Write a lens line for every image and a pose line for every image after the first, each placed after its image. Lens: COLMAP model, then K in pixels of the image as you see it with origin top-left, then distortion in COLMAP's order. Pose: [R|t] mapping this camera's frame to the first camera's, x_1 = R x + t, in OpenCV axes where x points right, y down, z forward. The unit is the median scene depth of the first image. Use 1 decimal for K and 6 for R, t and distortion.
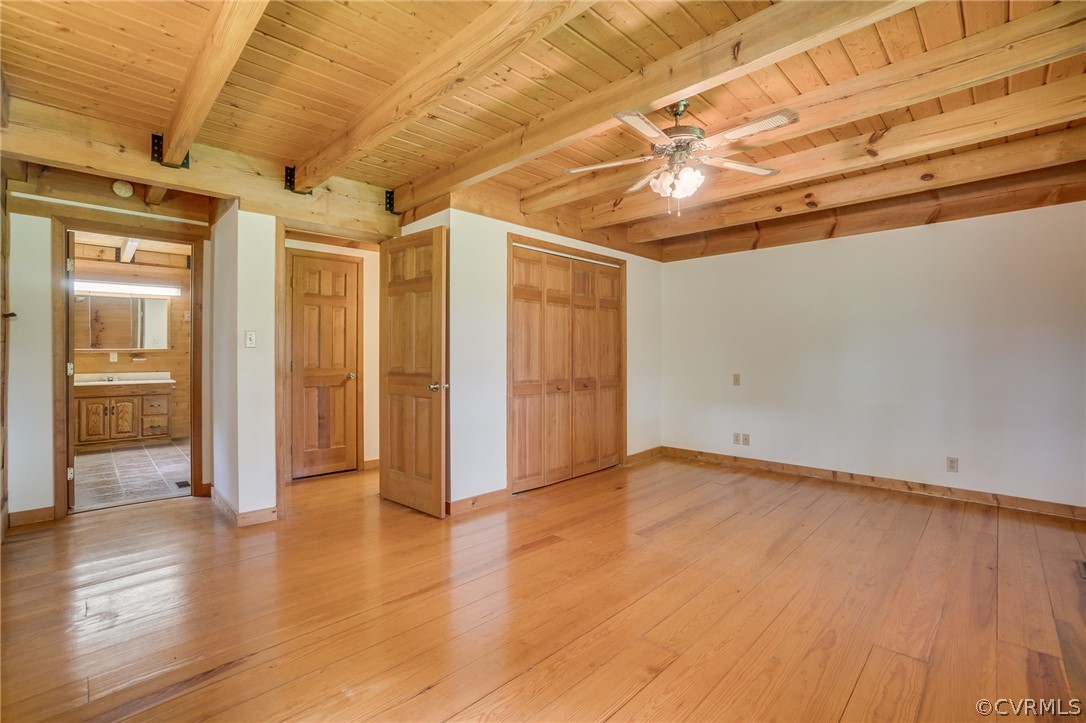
lens RADIAL K [[483.6, 0, 520.7], [0, 483.6, 354.2], [0, 0, 1]] dist [-0.022917, 0.005589]
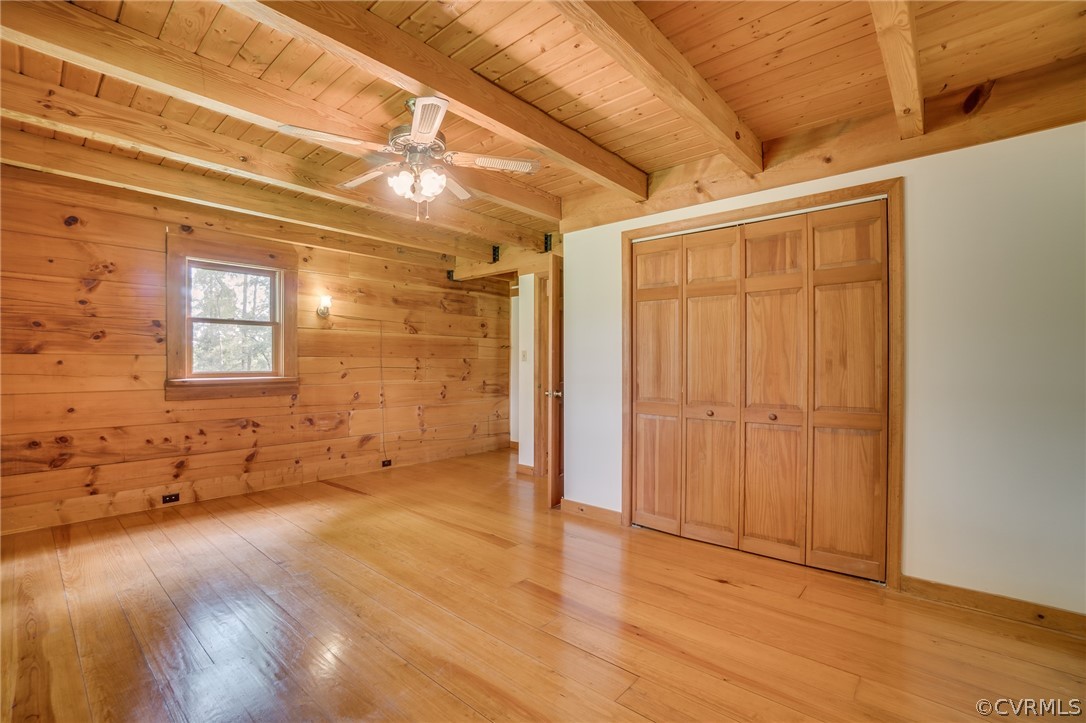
lens RADIAL K [[483.6, 0, 546.3], [0, 483.6, 363.4], [0, 0, 1]] dist [-0.022917, 0.005589]
pose [[0.097732, 0.005063, -0.995200, 1.333662], [0.002031, 0.999984, 0.005286, -0.015932], [0.995211, -0.002538, 0.097720, 1.182778]]
